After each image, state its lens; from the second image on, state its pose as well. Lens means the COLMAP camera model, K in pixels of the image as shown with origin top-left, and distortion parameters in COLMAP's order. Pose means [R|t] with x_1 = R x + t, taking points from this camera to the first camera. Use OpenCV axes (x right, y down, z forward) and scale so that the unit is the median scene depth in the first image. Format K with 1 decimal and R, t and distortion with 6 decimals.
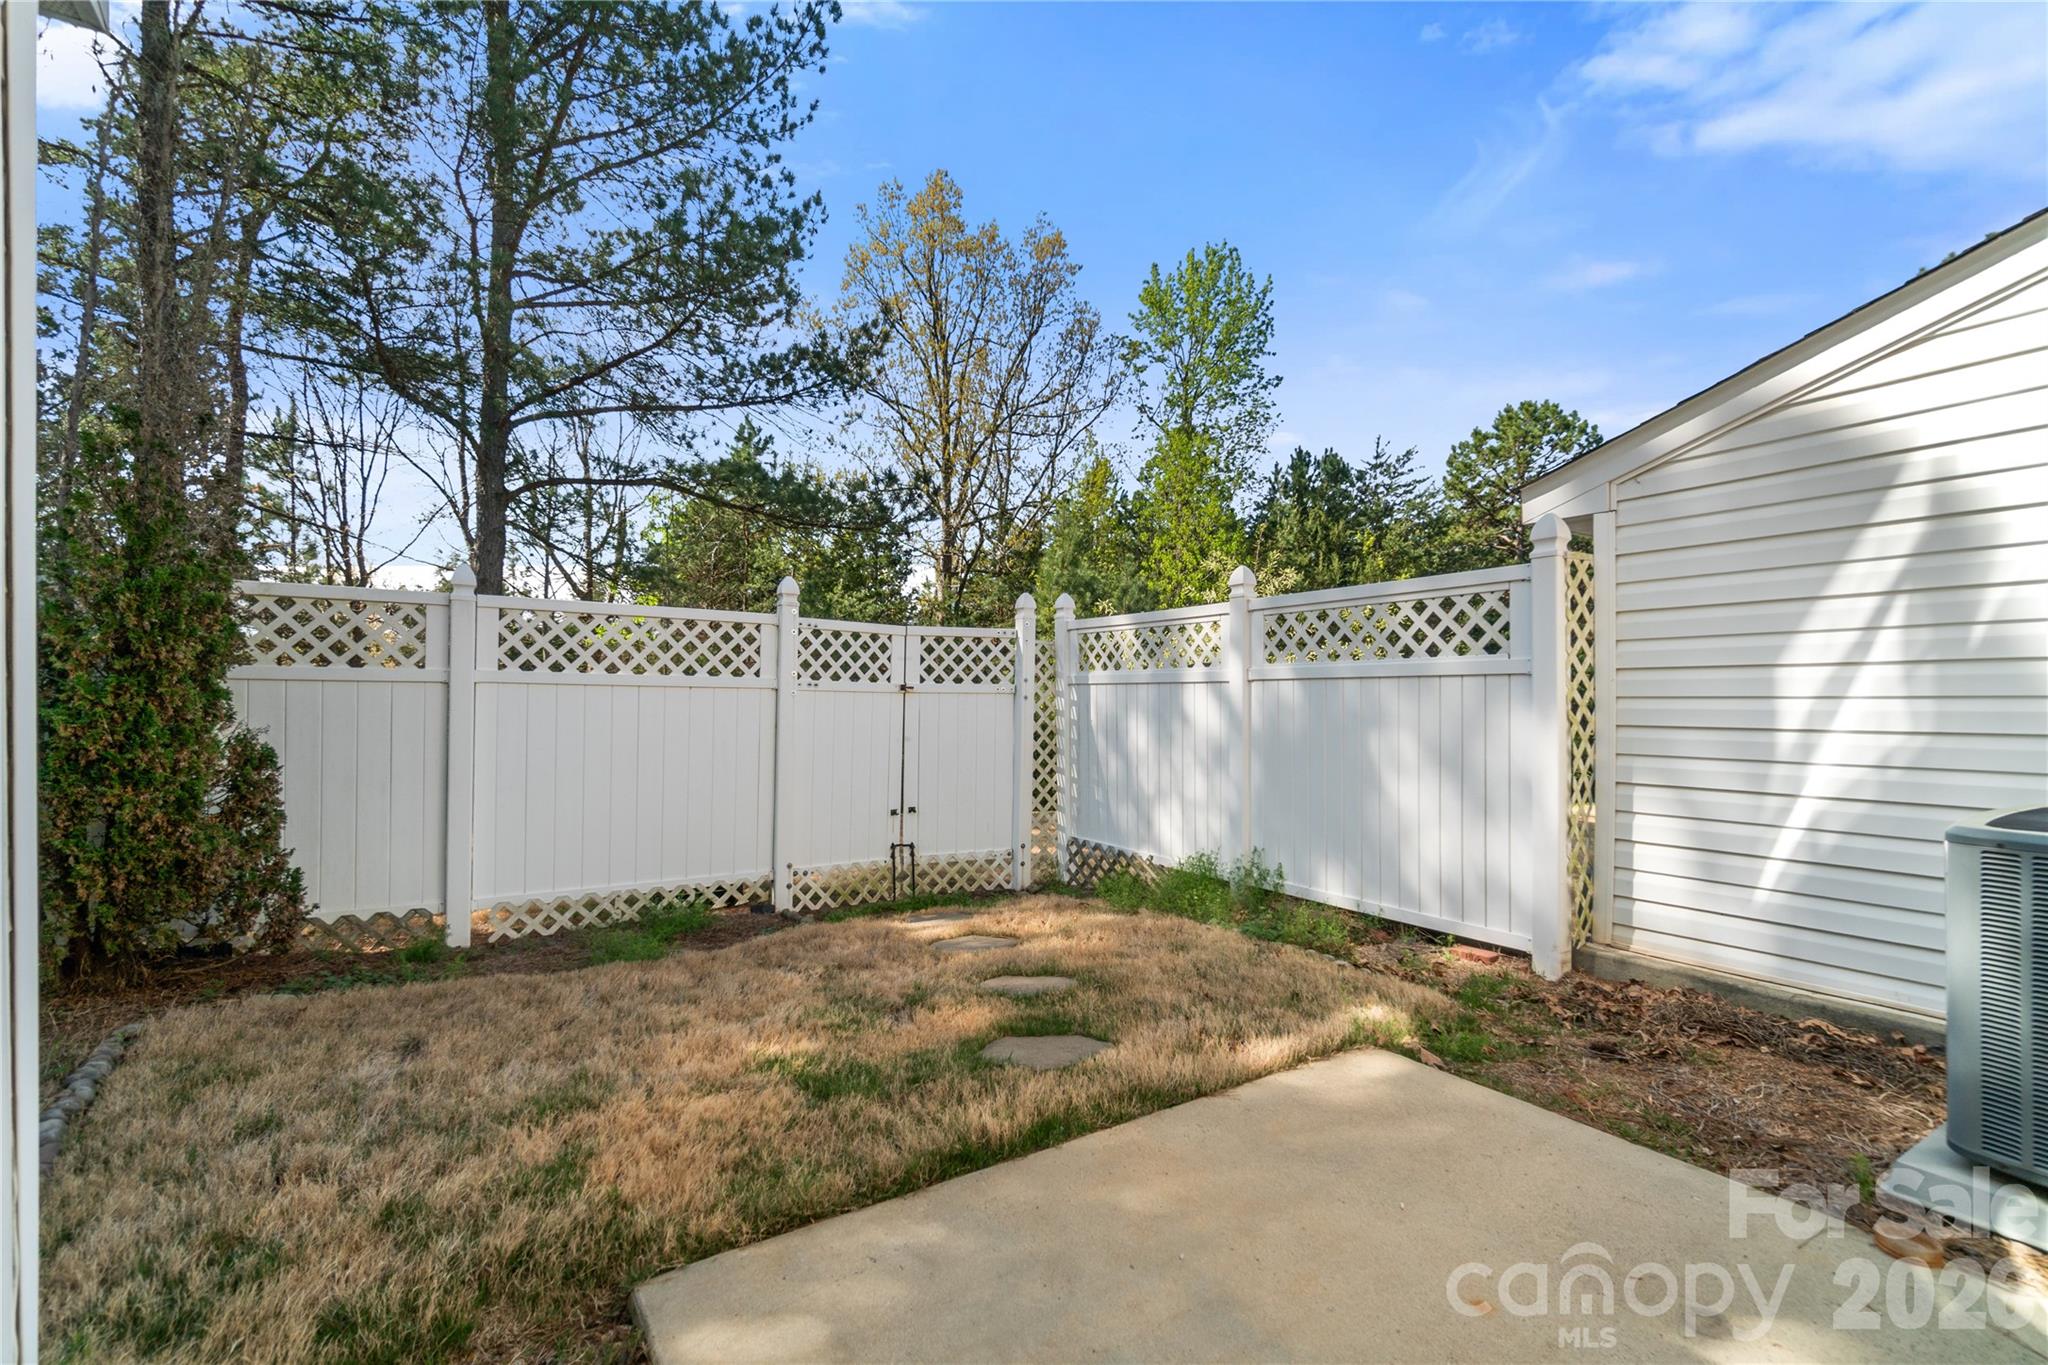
lens RADIAL K [[893.3, 0, 1011.4], [0, 893.3, 687.9], [0, 0, 1]] dist [0.001923, -0.000349]
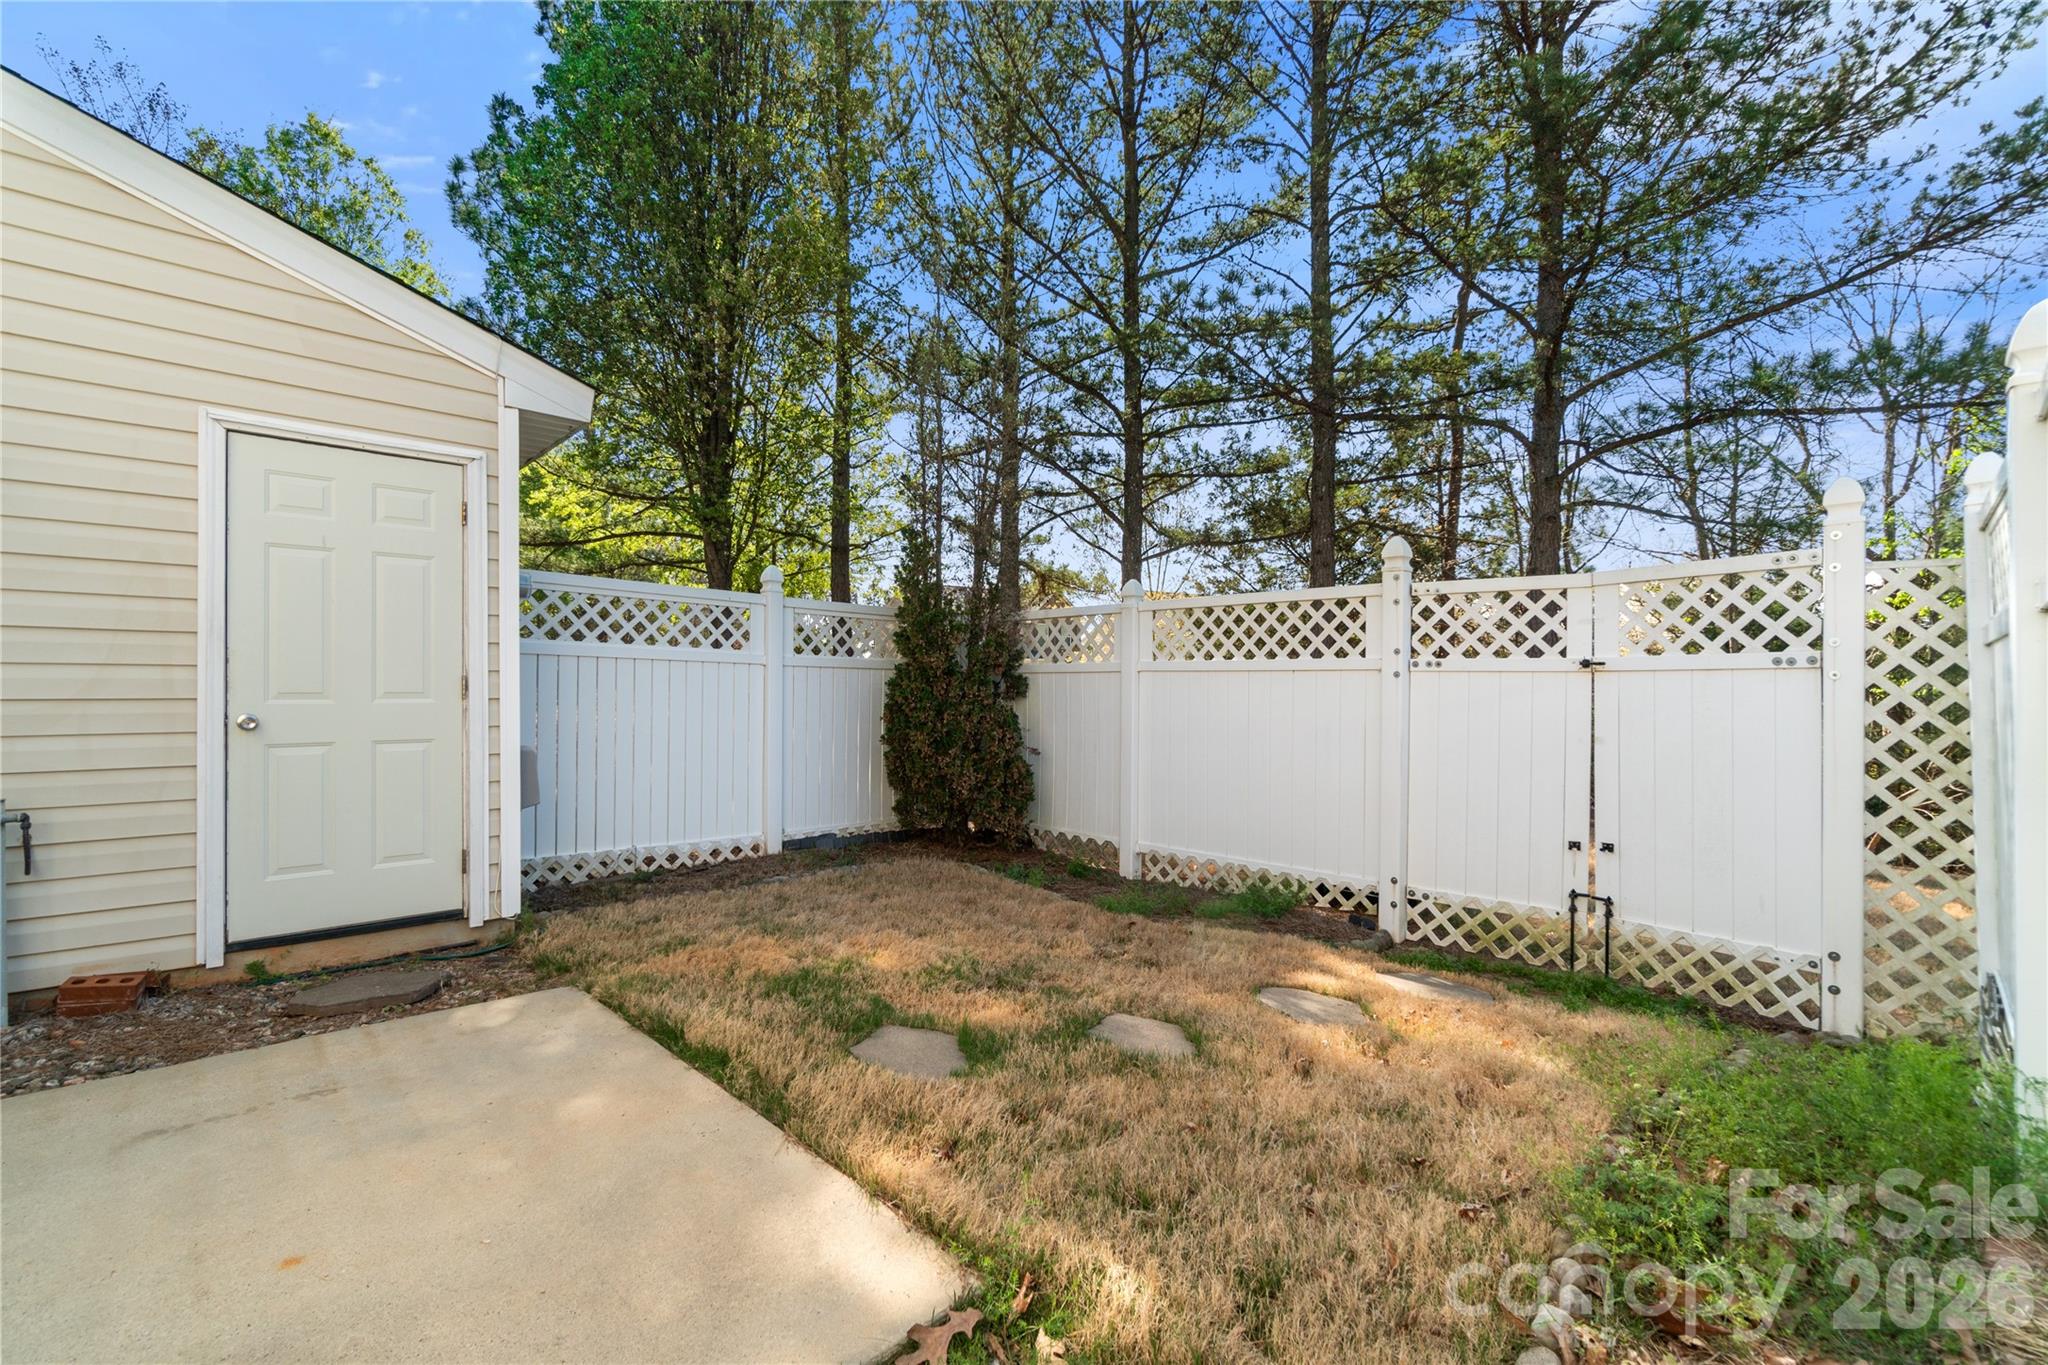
lens RADIAL K [[893.3, 0, 1009.7], [0, 893.3, 686.0], [0, 0, 1]] dist [0.001923, -0.000349]
pose [[0.189049, -0.008460, -0.981931, 0.524519], [0.010577, 0.999922, -0.006579, 0.018394], [0.981911, -0.009142, 0.189124, 0.502932]]
